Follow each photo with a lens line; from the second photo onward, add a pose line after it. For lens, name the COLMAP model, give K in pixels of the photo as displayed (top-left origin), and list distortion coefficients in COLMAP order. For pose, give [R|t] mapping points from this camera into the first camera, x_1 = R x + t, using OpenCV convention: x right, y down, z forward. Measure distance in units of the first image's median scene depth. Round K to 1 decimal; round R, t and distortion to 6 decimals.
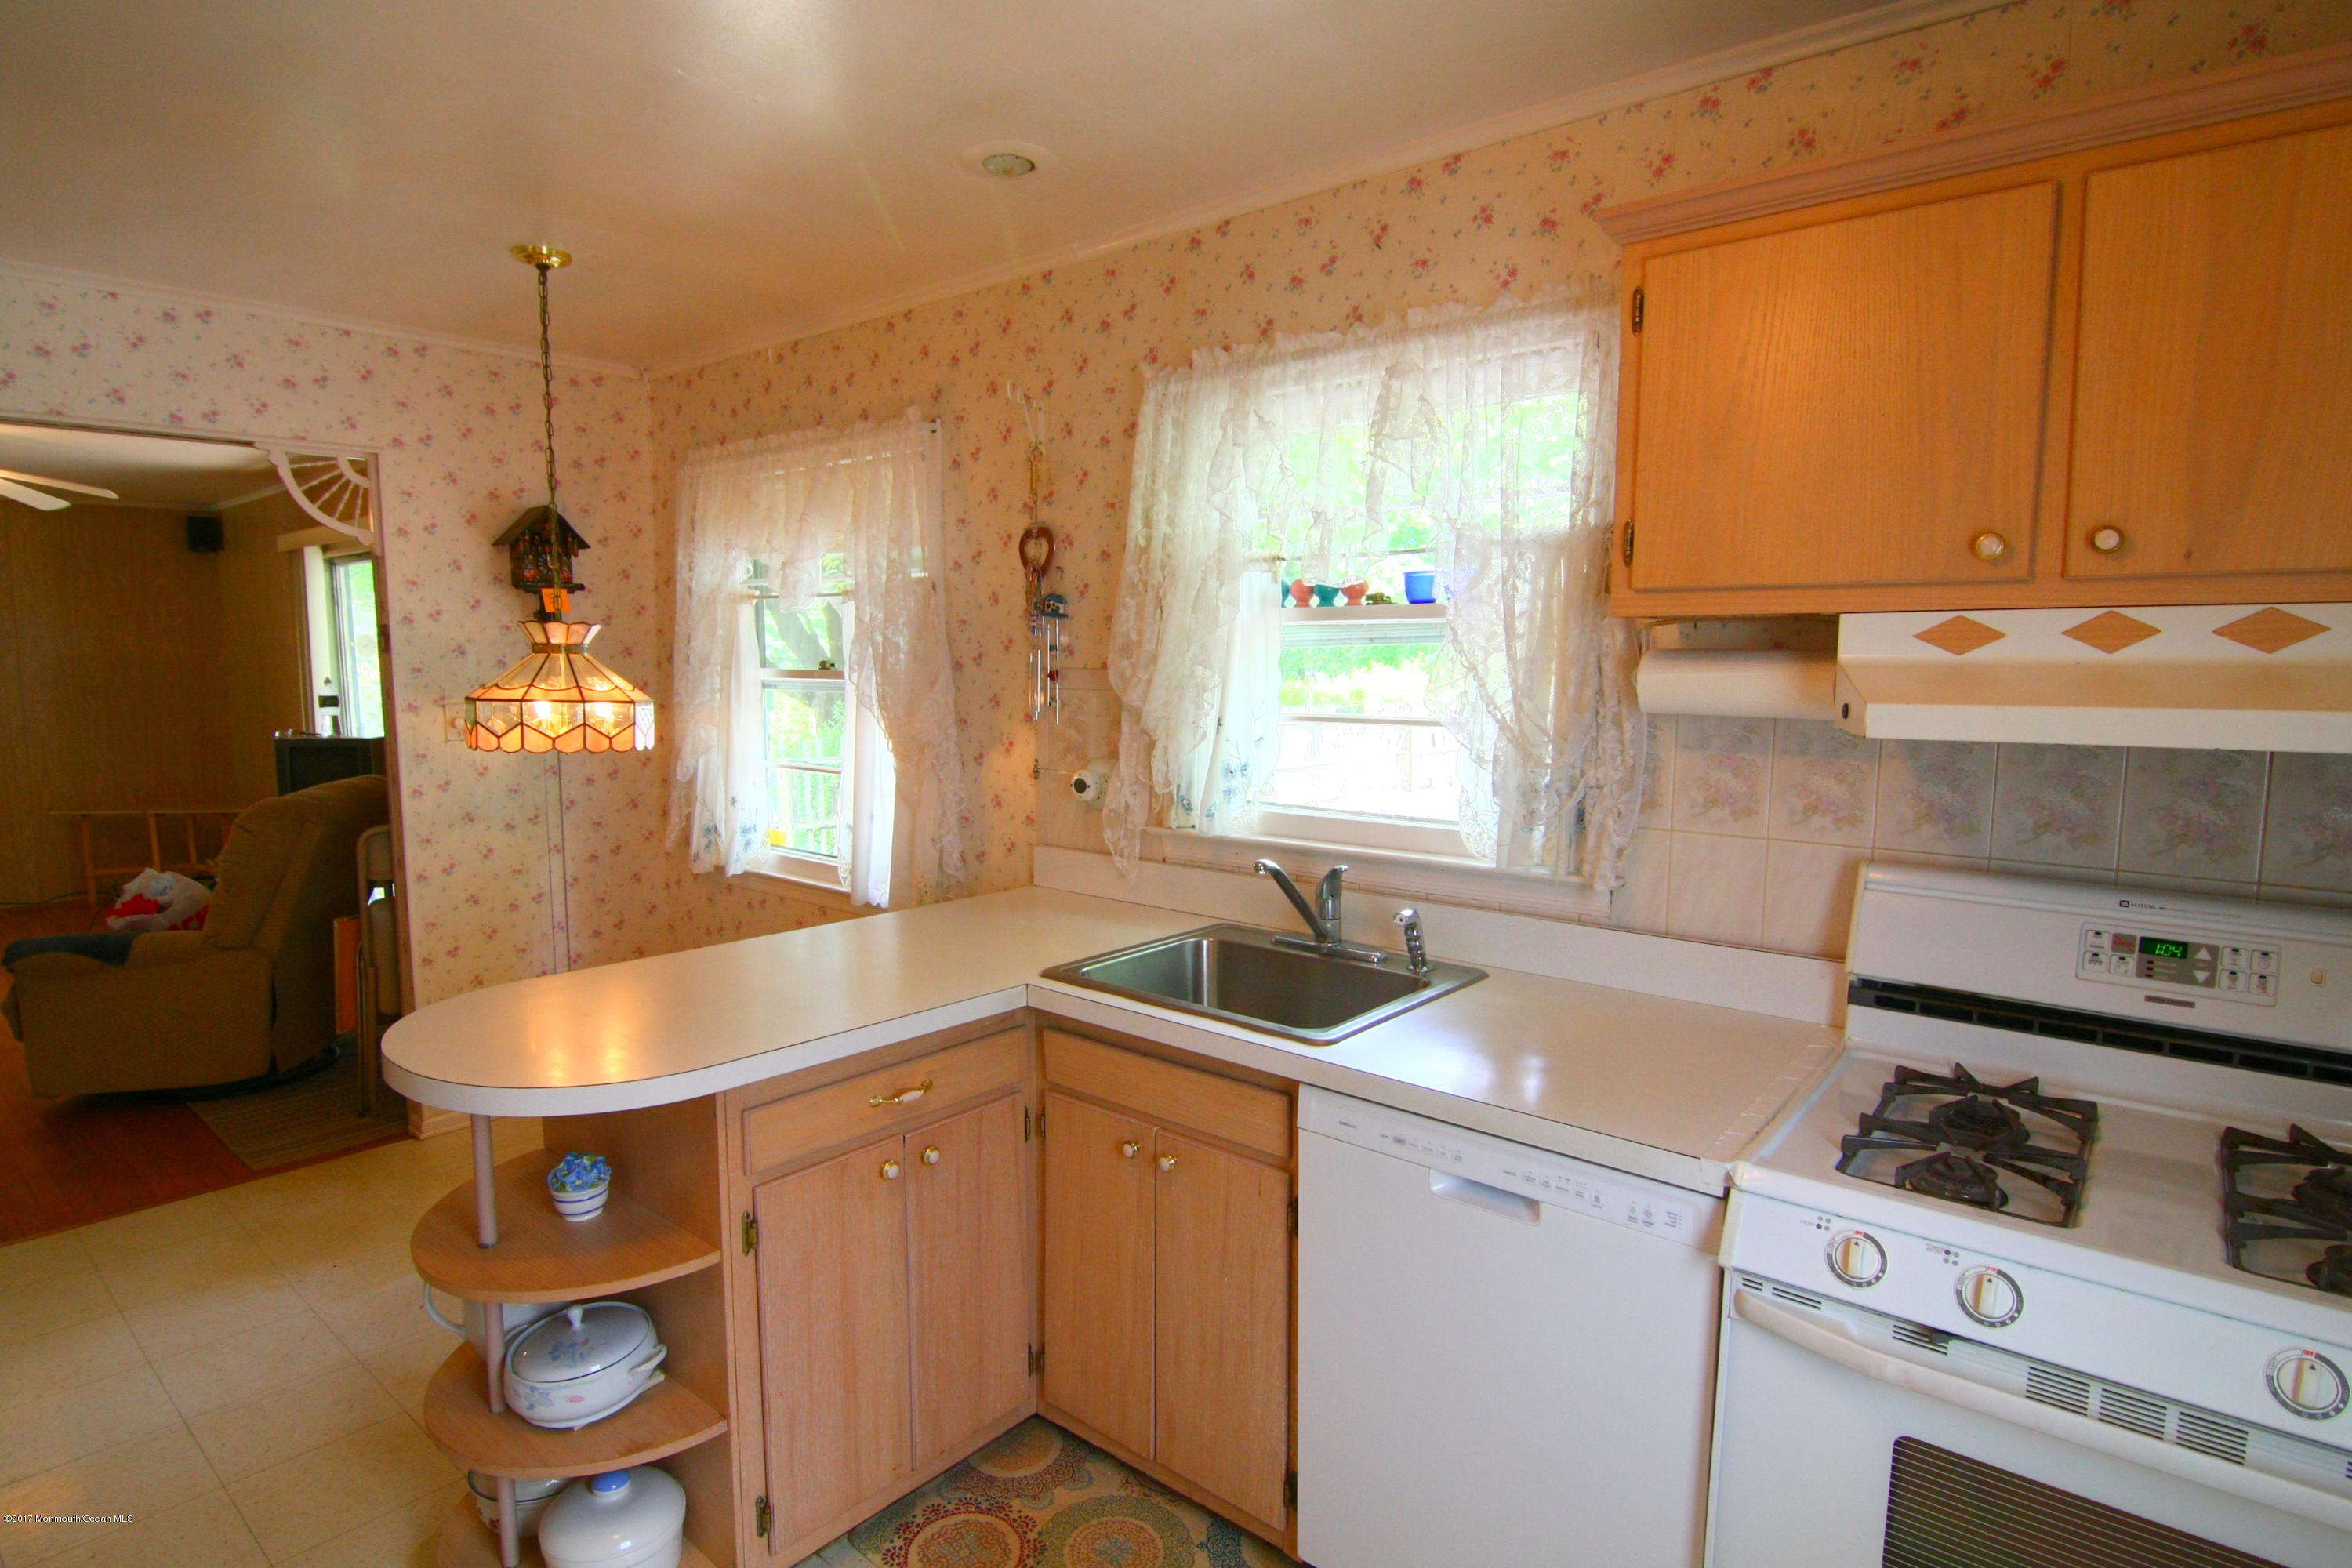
lens RADIAL K [[1216.7, 0, 1176.5], [0, 1216.7, 788.5], [0, 0, 1]] dist [0.000586, -0.000007]
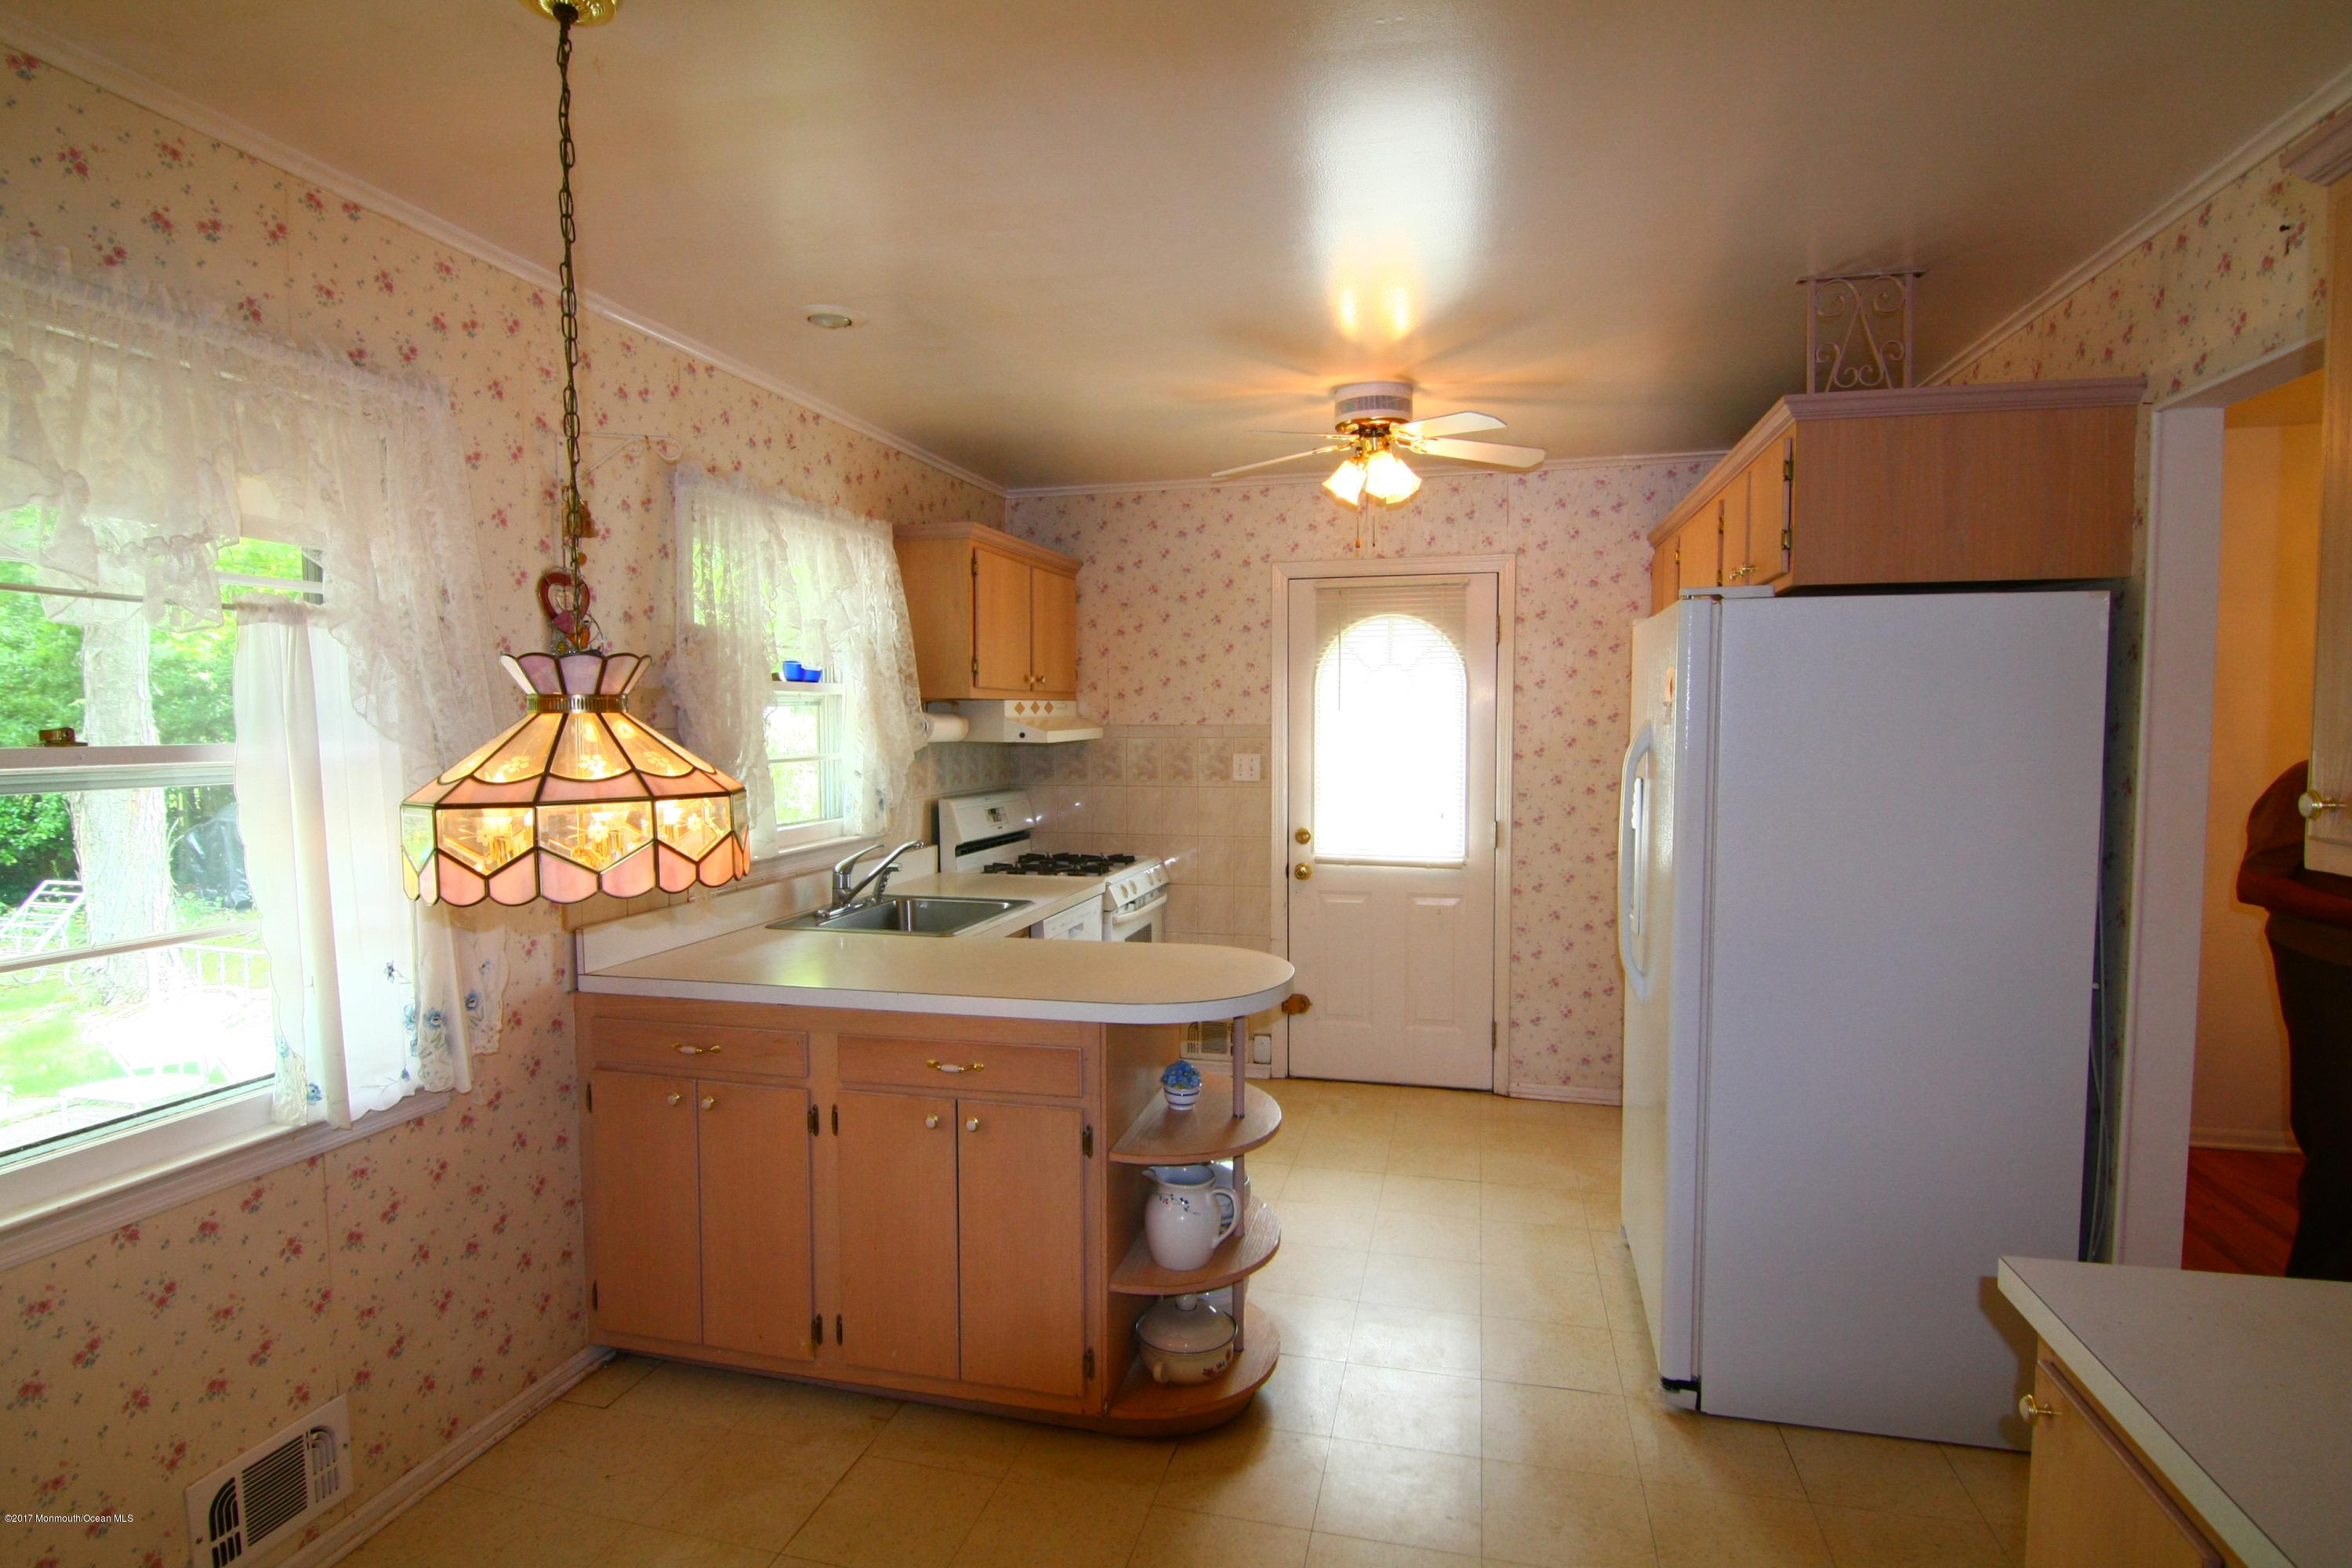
lens RADIAL K [[1216.7, 0, 1177.2], [0, 1216.7, 788.3], [0, 0, 1]] dist [0.000586, -0.000007]
pose [[-0.430073, -0.061923, 0.900668, -1.165872], [0.089477, 0.989809, 0.110778, -0.121096], [-0.898349, 0.128232, -0.420150, 1.025306]]
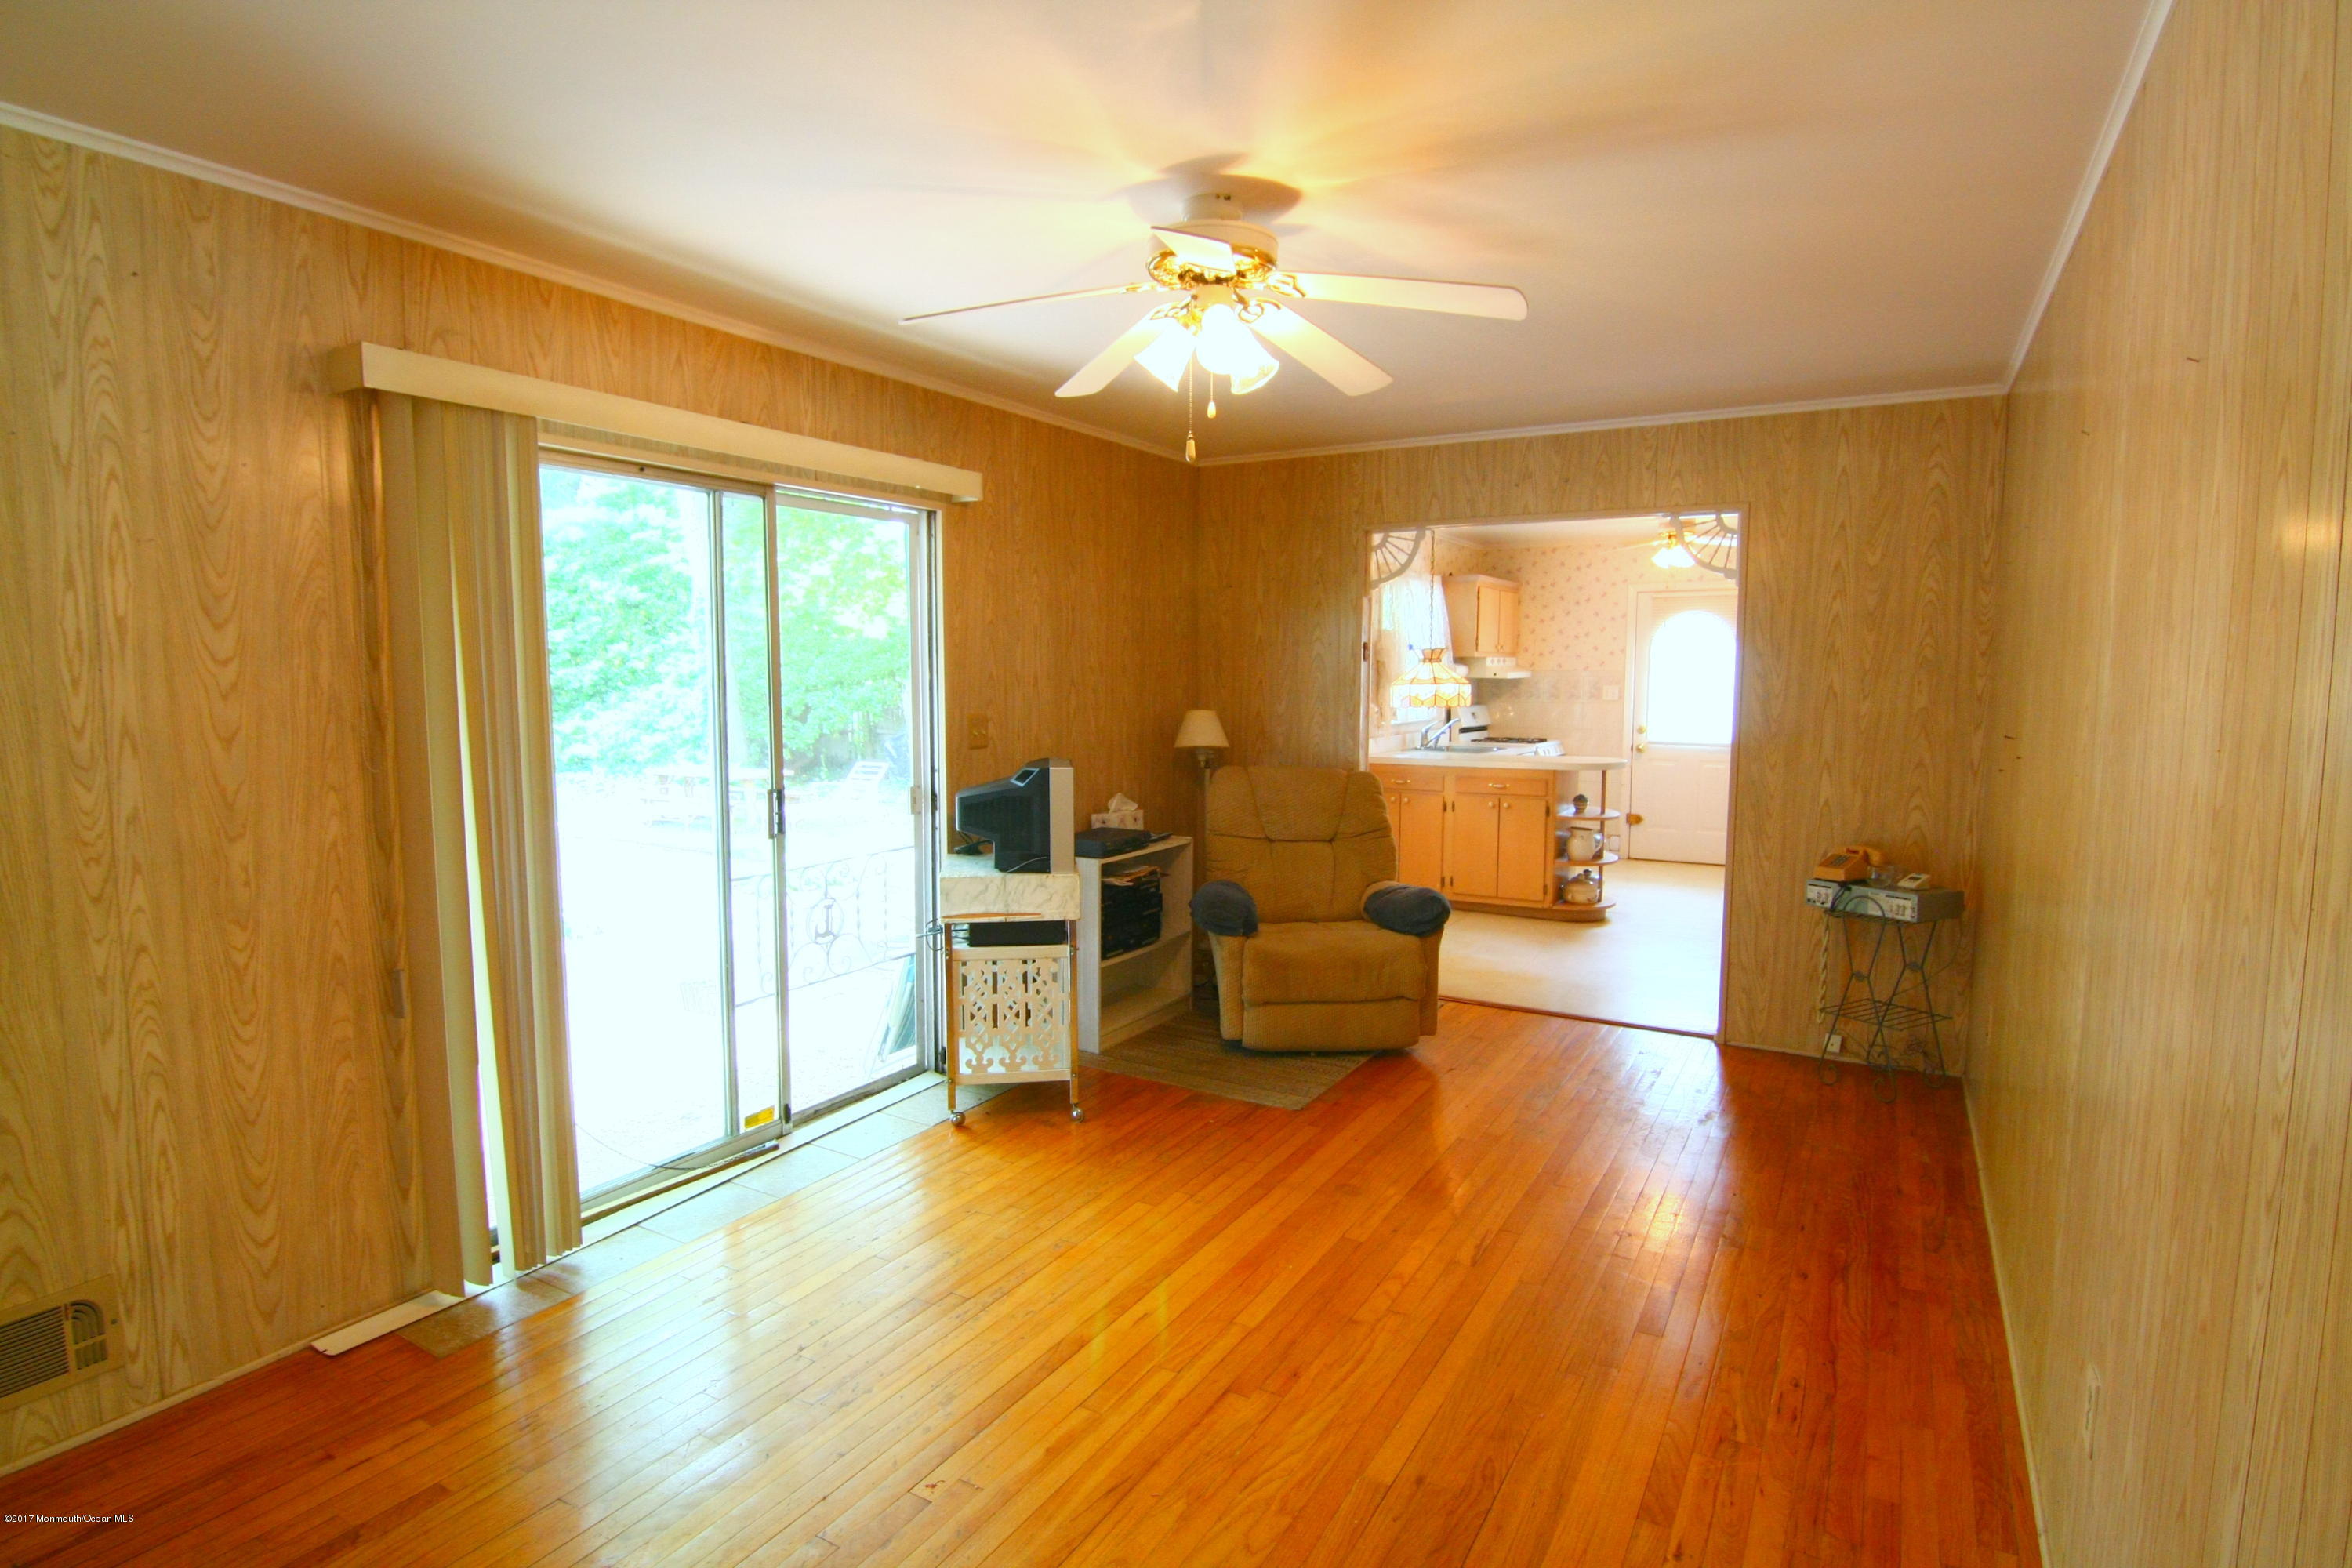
lens RADIAL K [[1216.7, 0, 1179.1], [0, 1216.7, 791.0], [0, 0, 1]] dist [0.000586, -0.000007]
pose [[-0.160122, -0.106573, 0.981327, -2.725486], [0.097171, 0.987624, 0.123112, -0.205876], [-0.982303, 0.115070, -0.147785, 1.872756]]
